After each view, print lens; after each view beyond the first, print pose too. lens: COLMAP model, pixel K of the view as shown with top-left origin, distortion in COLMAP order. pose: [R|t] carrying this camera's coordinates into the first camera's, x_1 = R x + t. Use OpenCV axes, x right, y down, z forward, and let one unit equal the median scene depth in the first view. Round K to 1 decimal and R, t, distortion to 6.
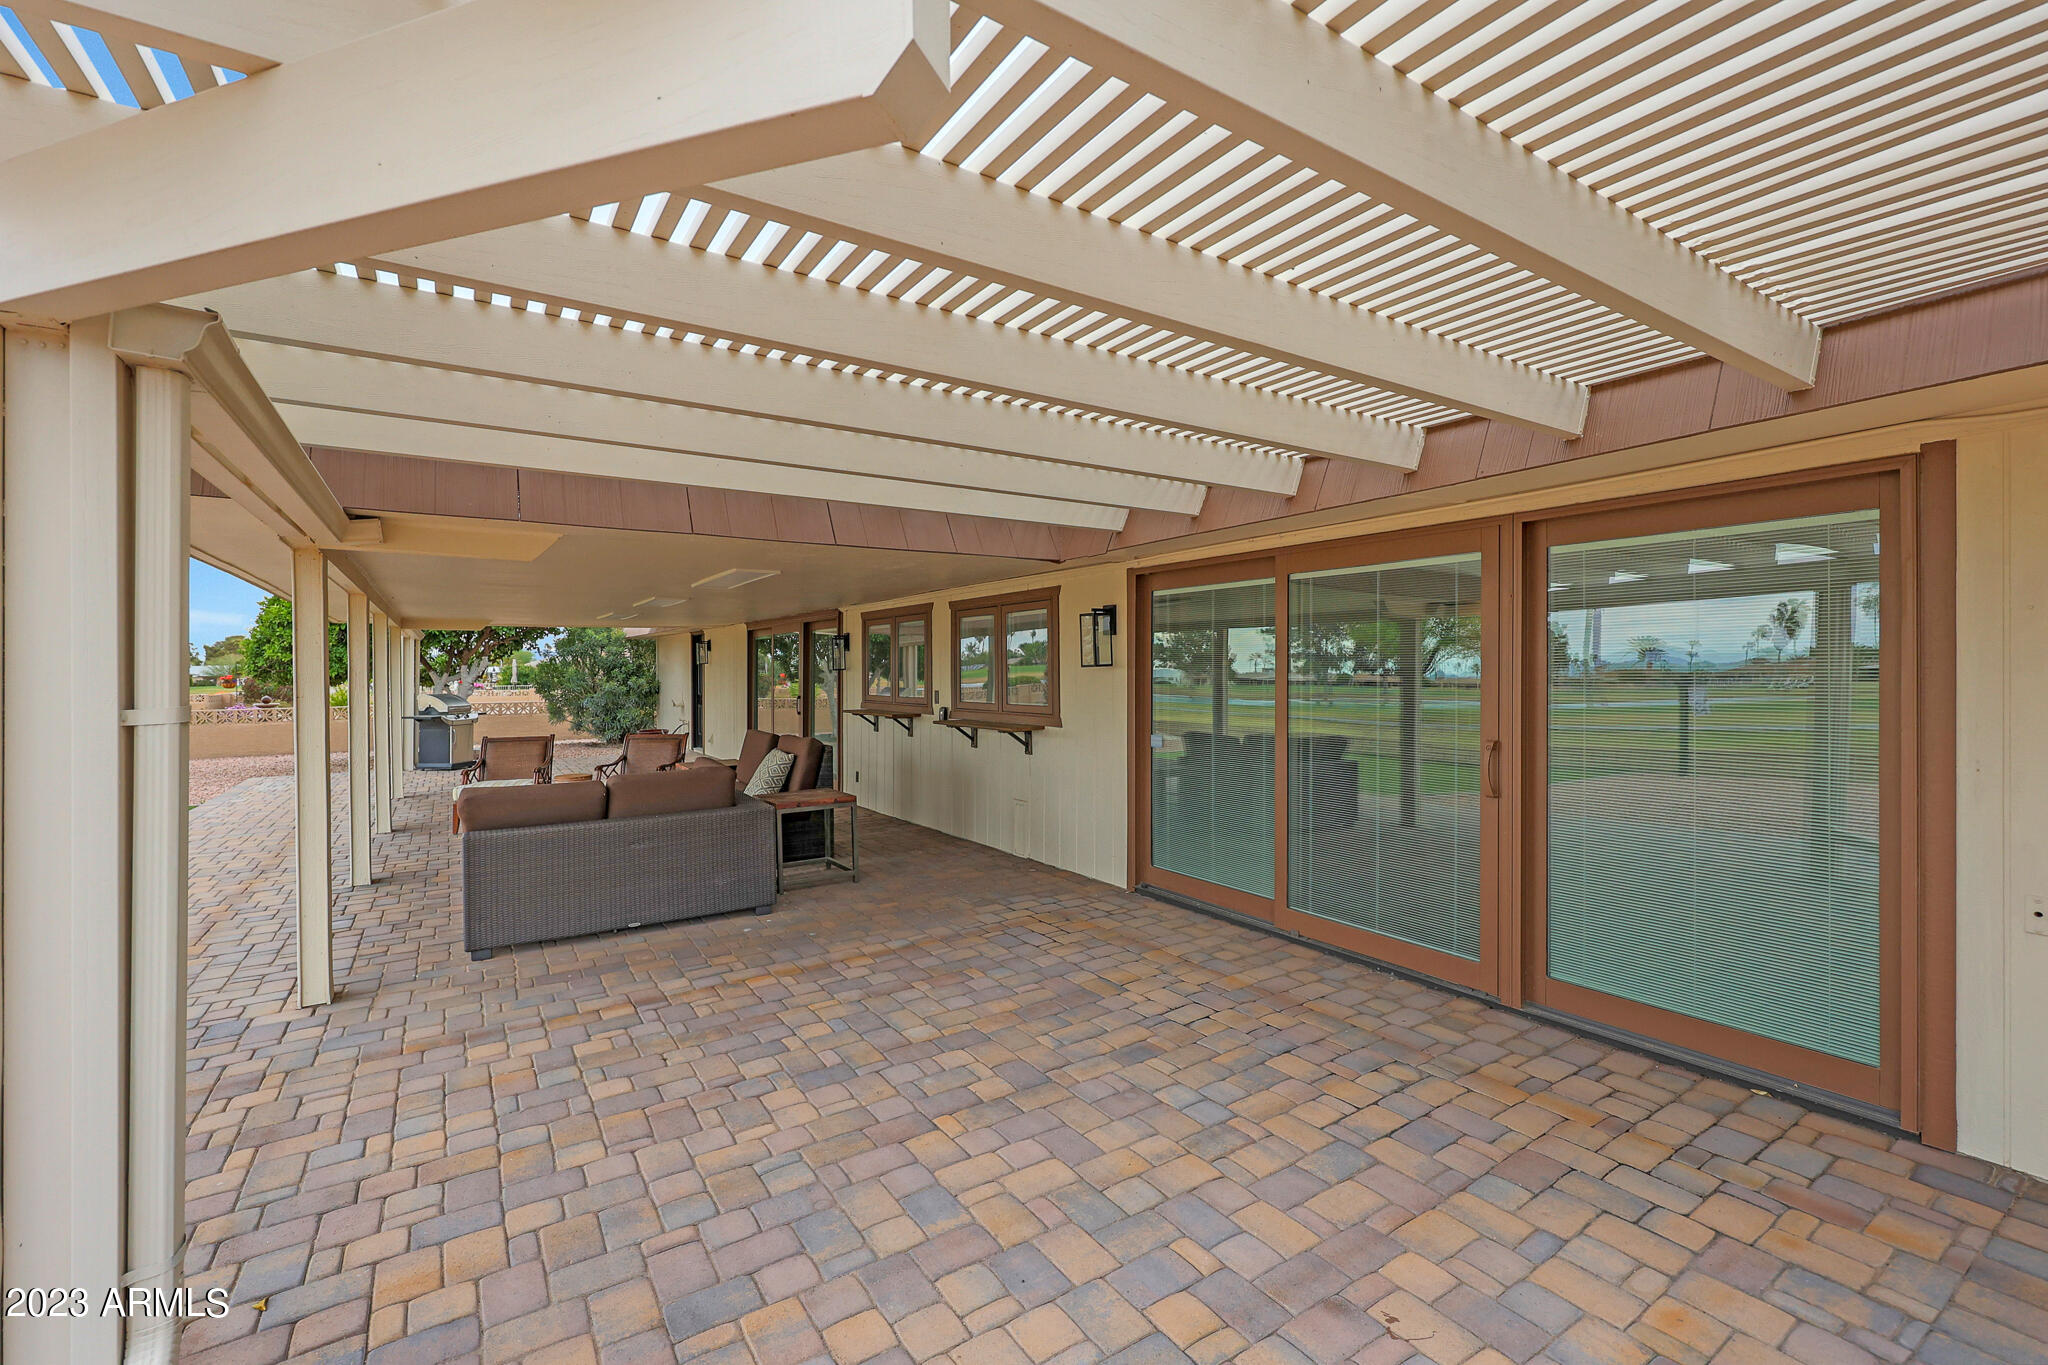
lens RADIAL K [[879.6, 0, 1024.0], [0, 879.6, 682.5], [0, 0, 1]] dist [-0.000957, -0.000214]
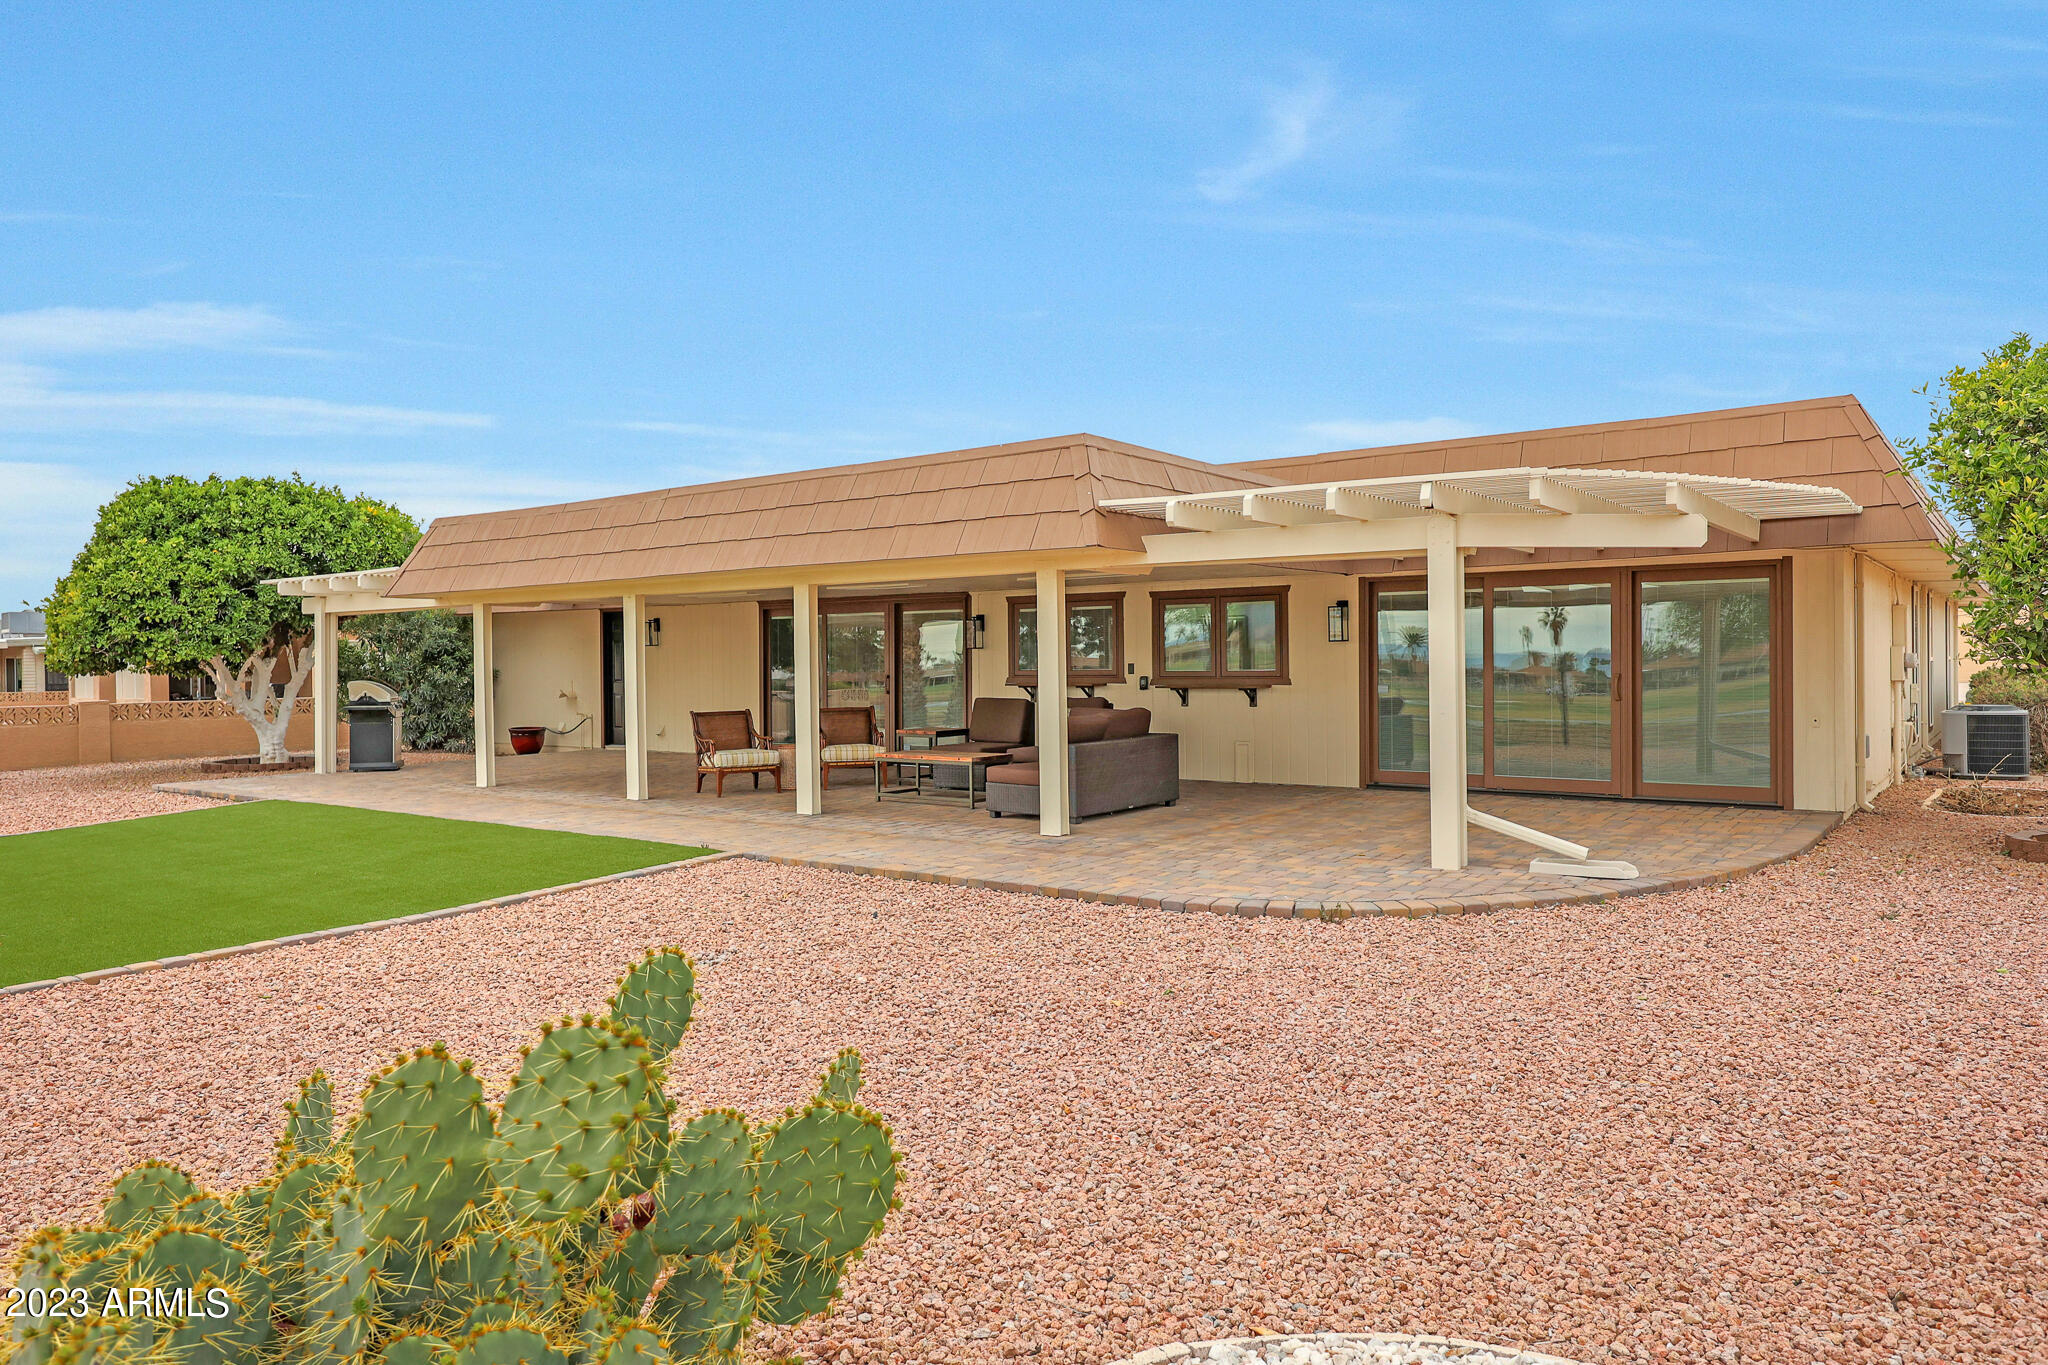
lens RADIAL K [[1334.5, 0, 1024.0], [0, 1334.5, 682.5], [0, 0, 1]] dist [0.005409, 0.001389]
pose [[0.940310, -0.013376, 0.340056, -1.214473], [0.012199, 0.999910, 0.005600, 0.034032], [-0.340101, -0.001117, 0.940388, -0.980833]]
